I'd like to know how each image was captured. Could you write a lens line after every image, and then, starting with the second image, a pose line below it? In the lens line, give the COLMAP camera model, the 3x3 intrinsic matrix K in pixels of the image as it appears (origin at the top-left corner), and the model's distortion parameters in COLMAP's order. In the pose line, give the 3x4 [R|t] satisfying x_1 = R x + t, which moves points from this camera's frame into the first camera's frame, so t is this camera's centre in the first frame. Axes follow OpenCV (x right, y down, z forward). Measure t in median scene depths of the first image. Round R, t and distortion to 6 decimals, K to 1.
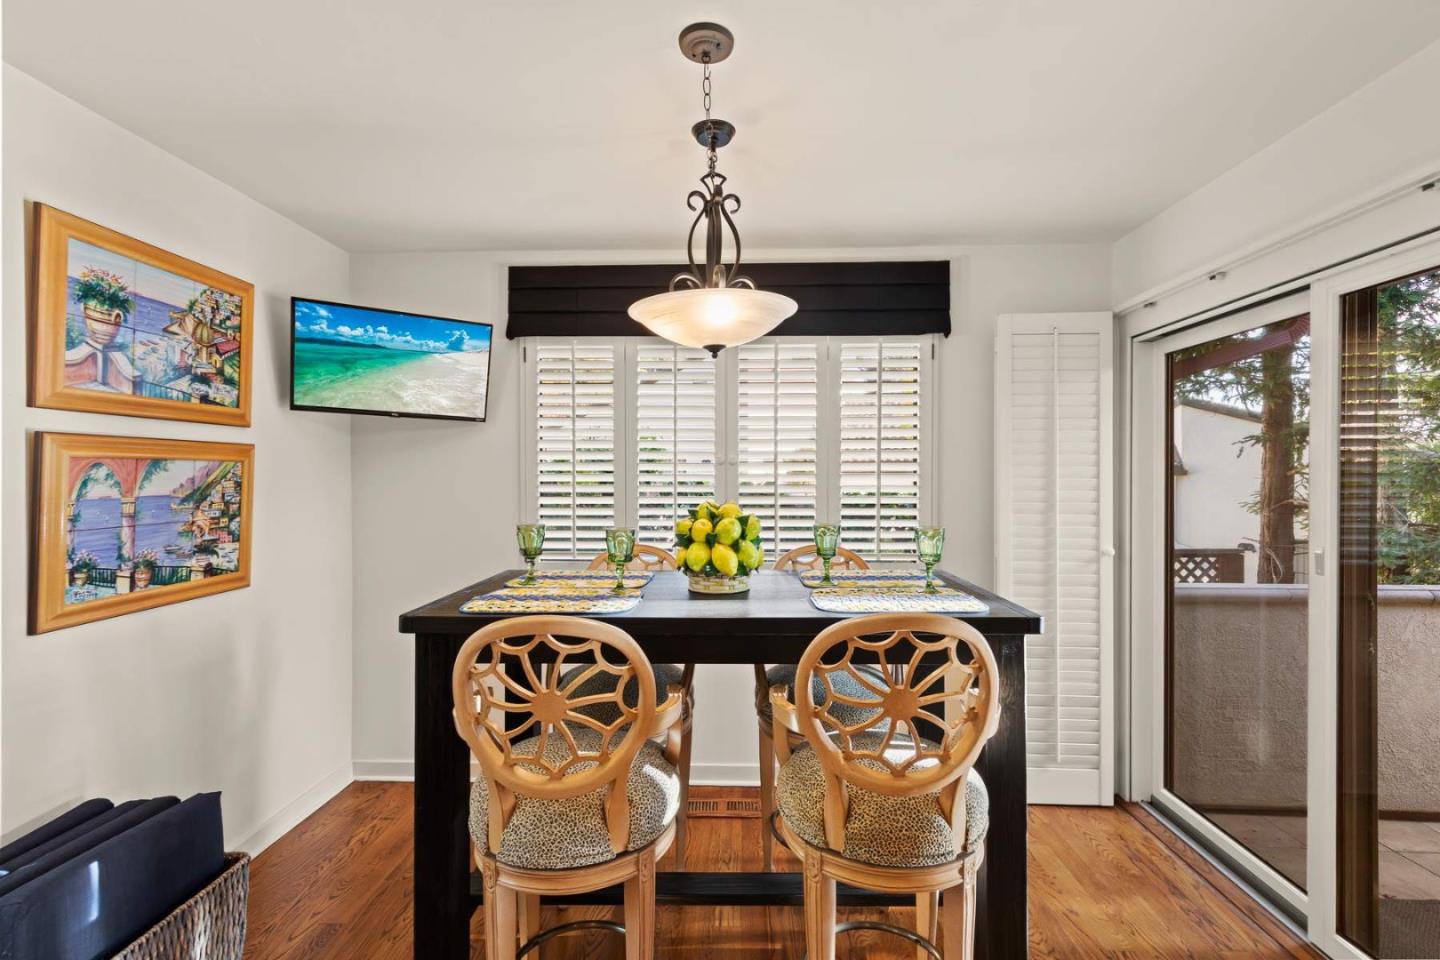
lens RADIAL K [[654.9, 0, 720.0], [0, 654.9, 480.0], [0, 0, 1]] dist [-0.003400, -0.000257]
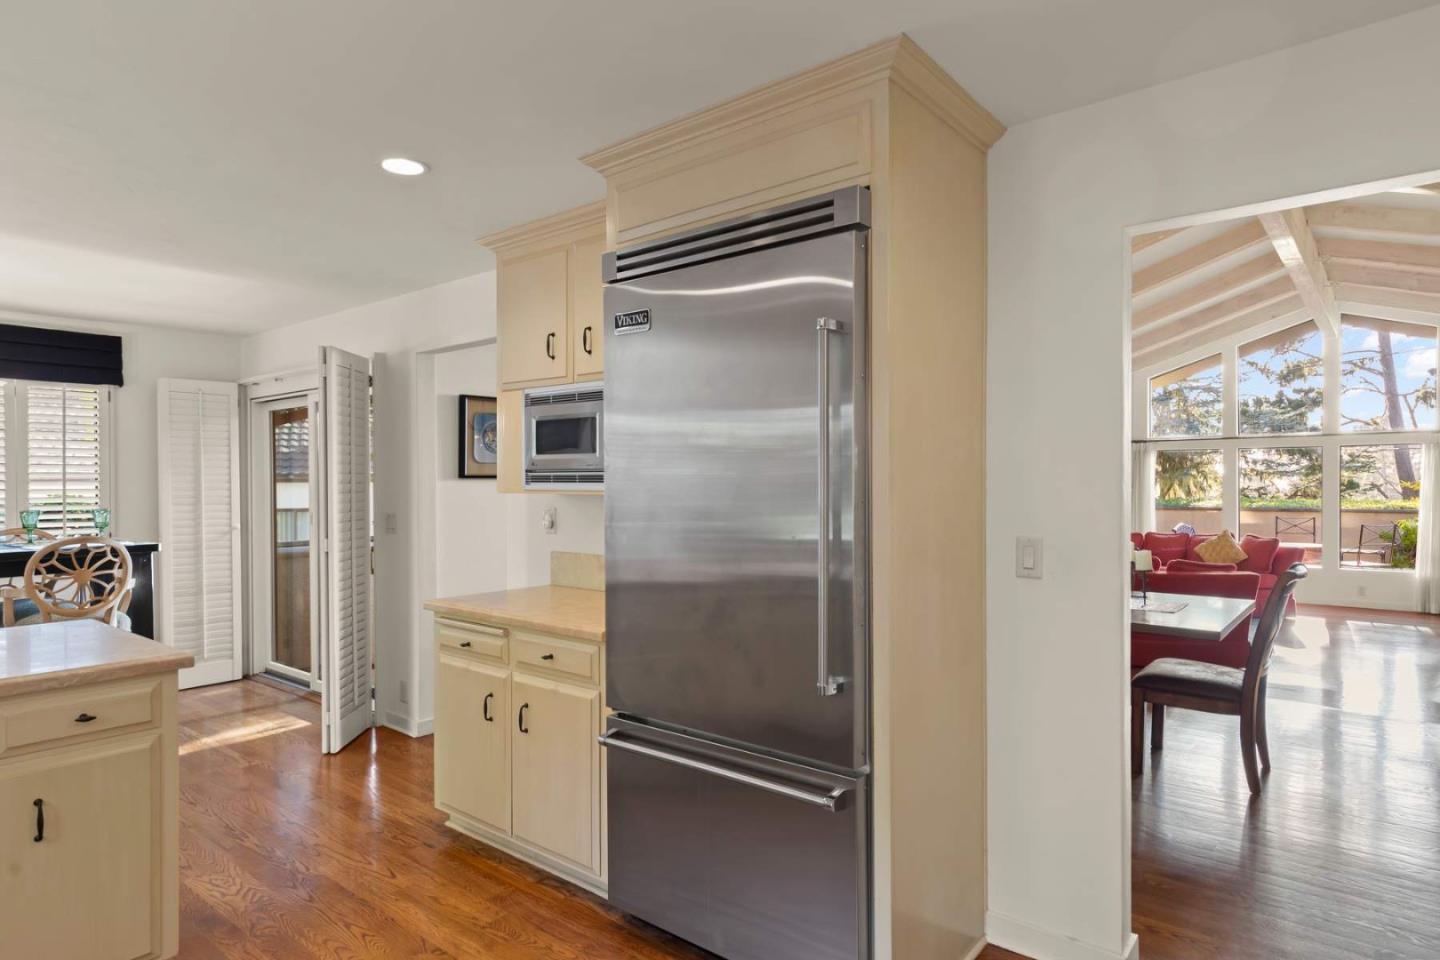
lens RADIAL K [[835.5, 0, 749.8], [0, 835.5, 482.5], [0, 0, 1]] dist [-0.000074, -0.001103]
pose [[0.587591, -0.006448, 0.809132, -0.359270], [0.008010, 0.999966, 0.002152, 0.002283], [-0.809118, 0.005216, 0.587623, -1.307064]]
